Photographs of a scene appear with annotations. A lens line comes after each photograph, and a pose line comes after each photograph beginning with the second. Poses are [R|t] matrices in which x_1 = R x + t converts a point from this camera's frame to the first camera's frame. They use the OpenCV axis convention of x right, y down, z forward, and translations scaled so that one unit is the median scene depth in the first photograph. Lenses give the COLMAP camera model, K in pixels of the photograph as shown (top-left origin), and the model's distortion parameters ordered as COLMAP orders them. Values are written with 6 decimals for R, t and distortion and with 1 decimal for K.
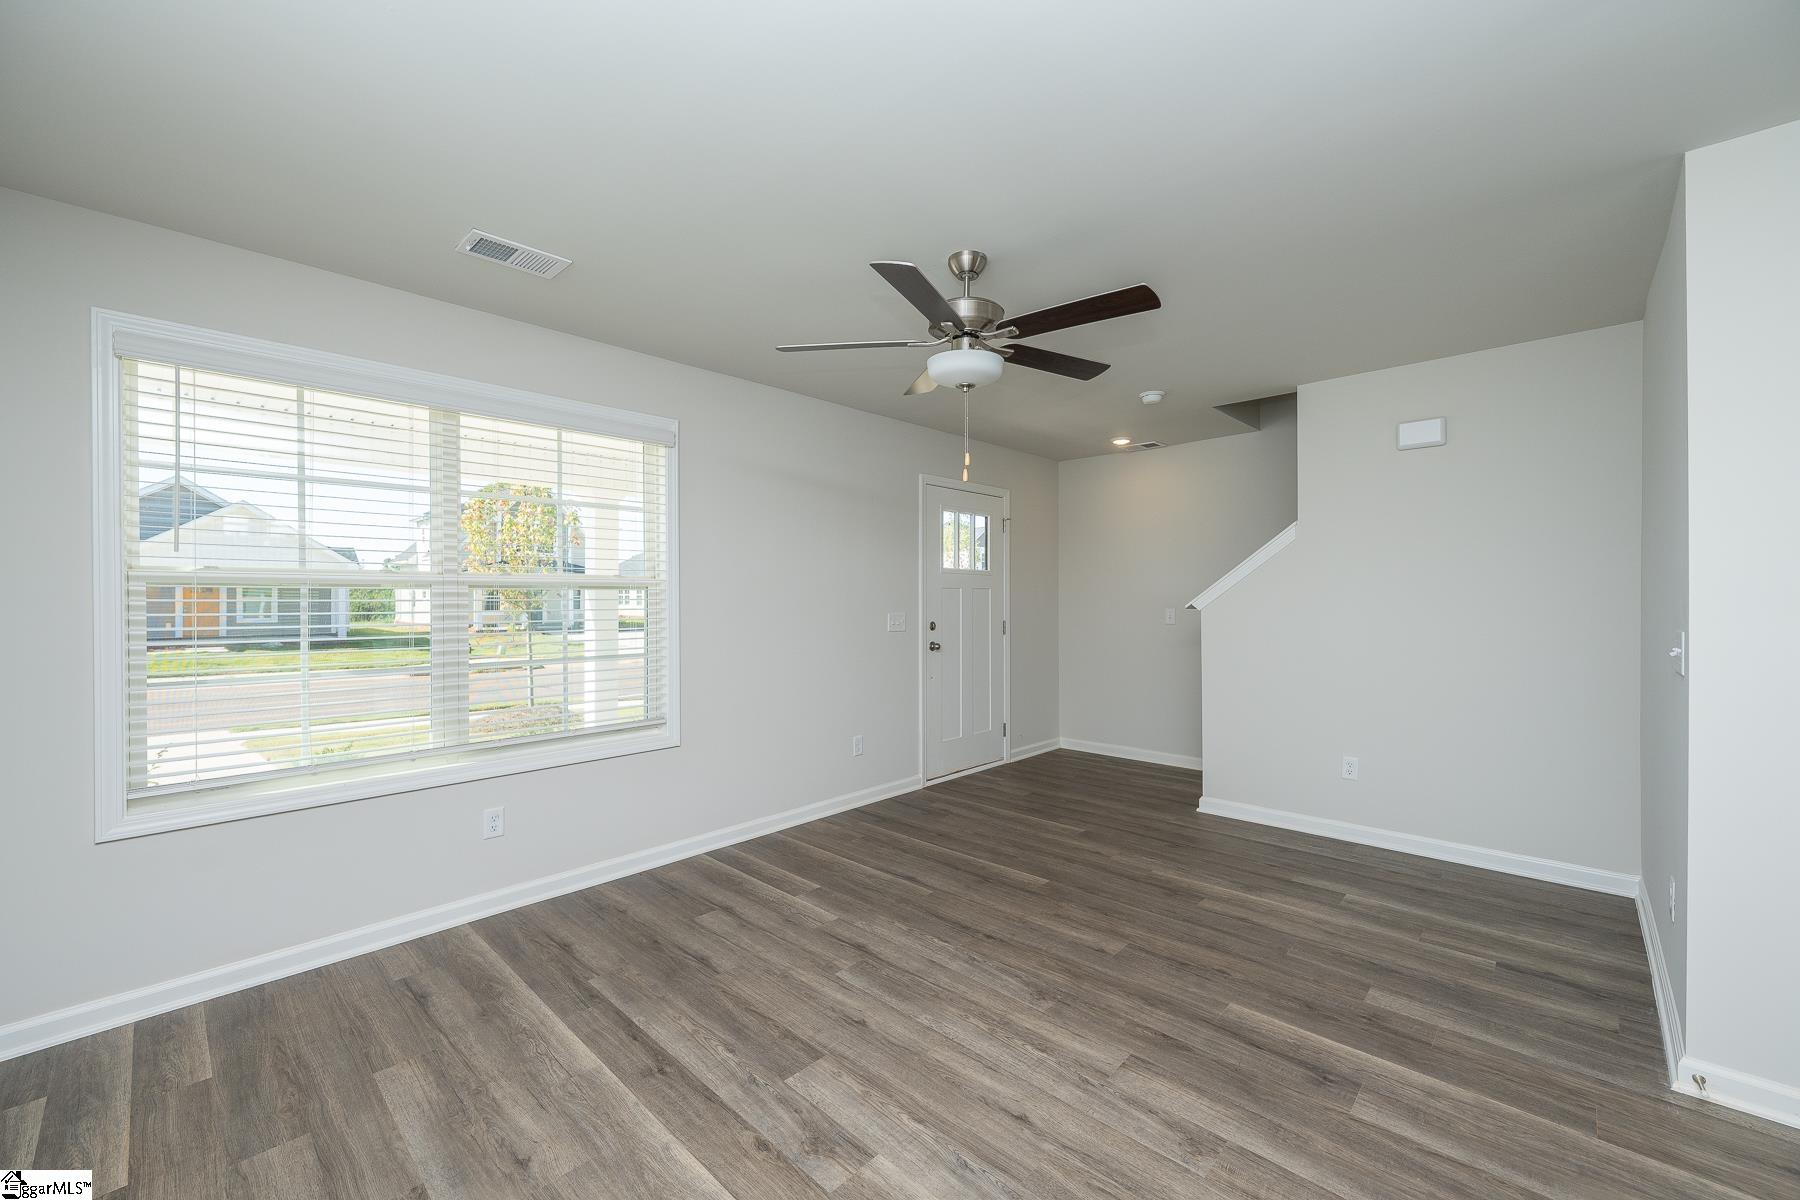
lens RADIAL K [[718.3, 0, 905.6], [0, 718.3, 592.2], [0, 0, 1]] dist [-0.000551, 0.000151]
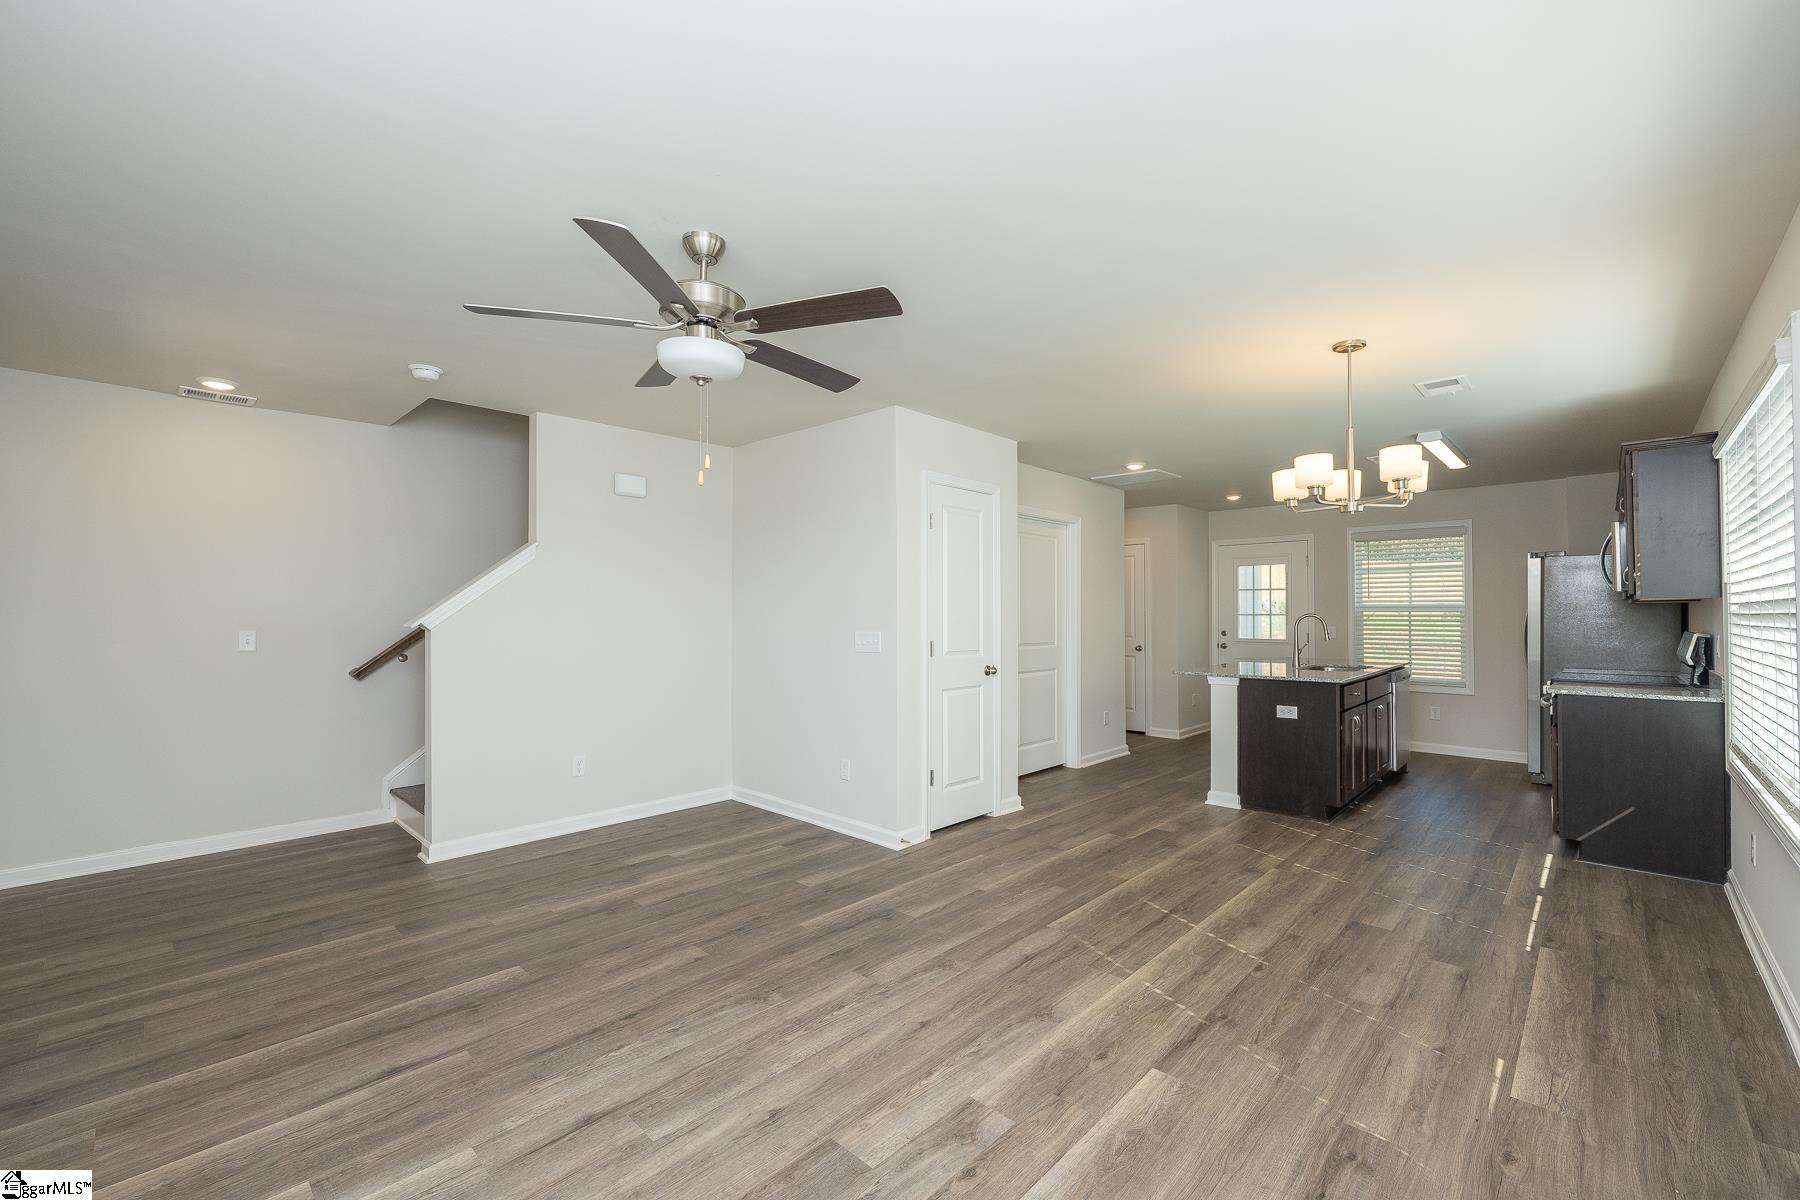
lens RADIAL K [[738.0, 0, 900.4], [0, 738.0, 611.3], [0, 0, 1]] dist [-0.001360, 0.000101]
pose [[0.007996, 0.005800, 0.999951, -0.738133], [-0.006785, 0.999960, -0.005745, 0.004940], [-0.999945, -0.006739, 0.008035, 0.663676]]
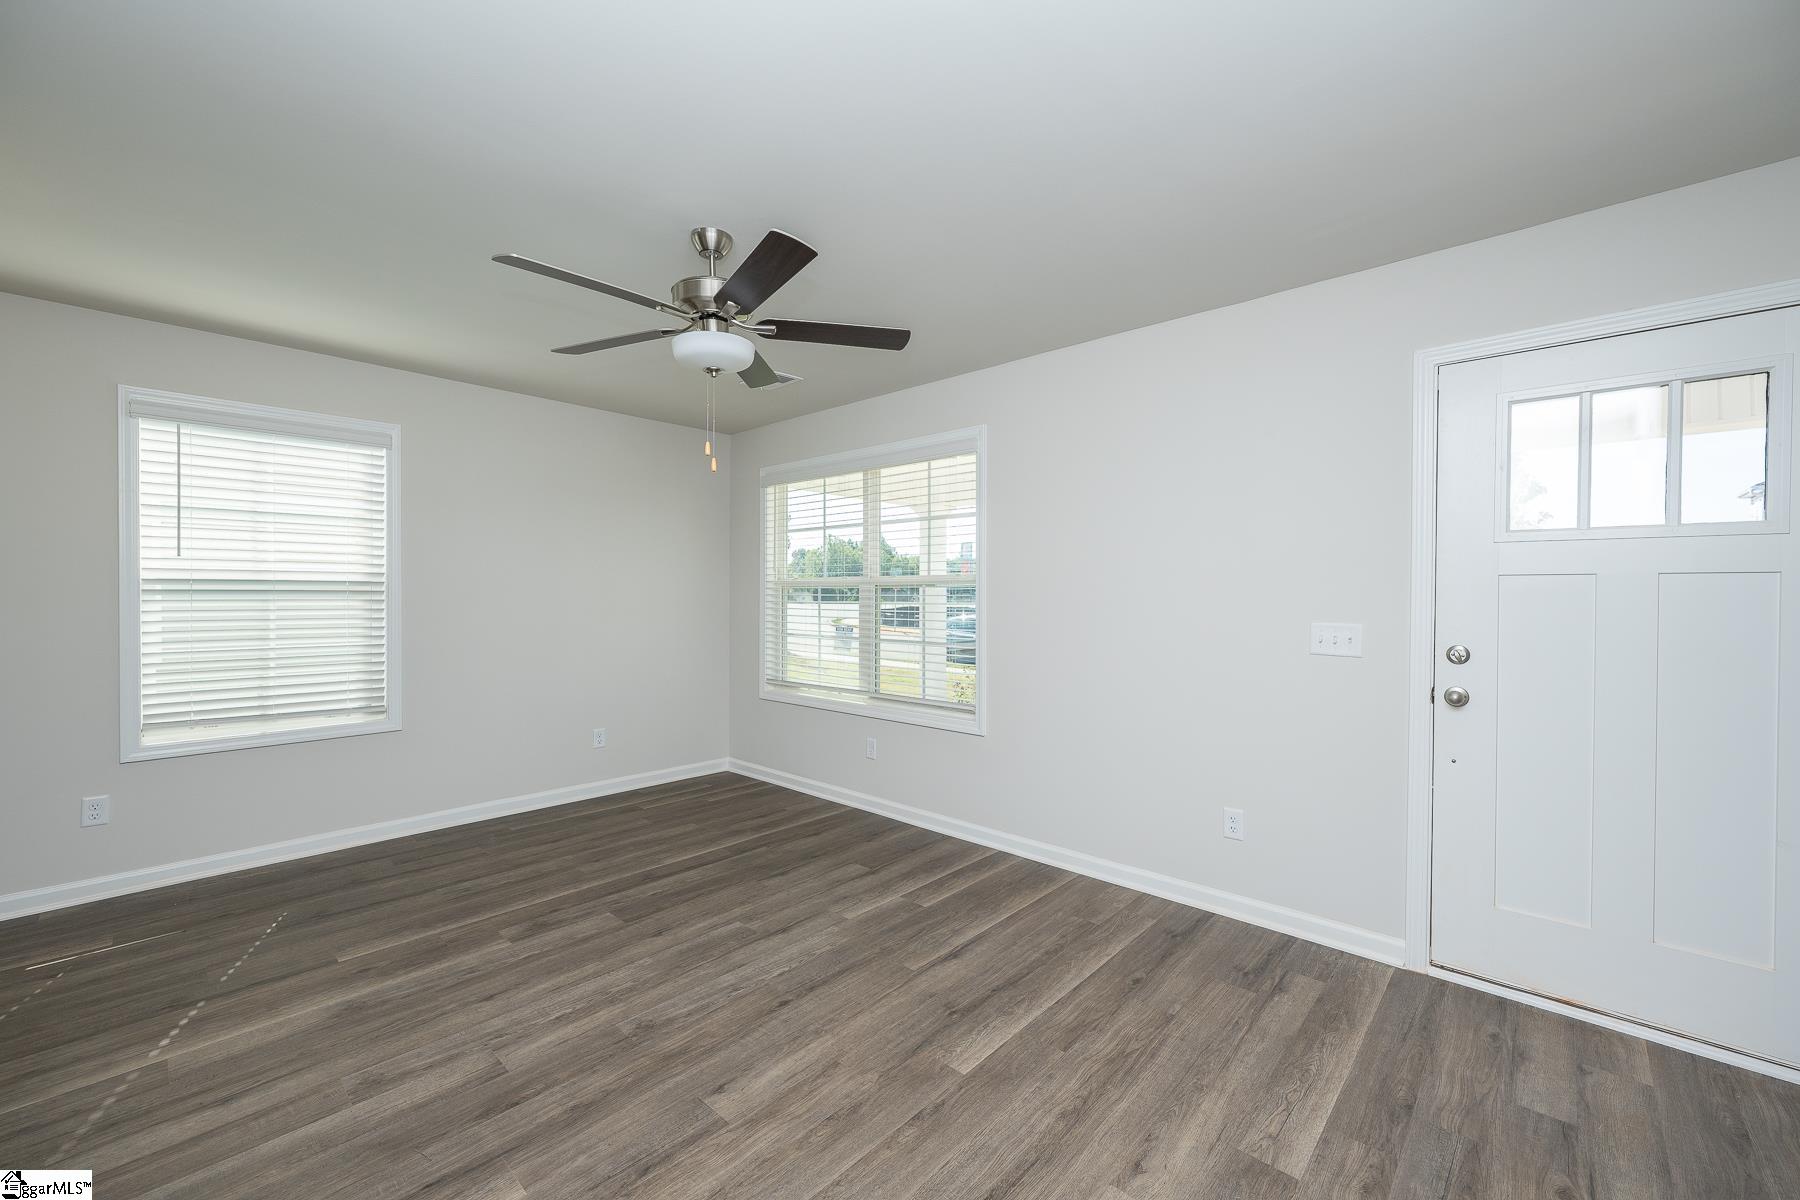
lens RADIAL K [[718.3, 0, 899.4], [0, 718.3, 603.4], [0, 0, 1]] dist [-0.000551, 0.000151]
pose [[0.003999, 0.014980, -0.999880, 0.921383], [0.002345, 0.999885, 0.014990, 0.005704], [0.999989, -0.002405, 0.003964, 1.108415]]
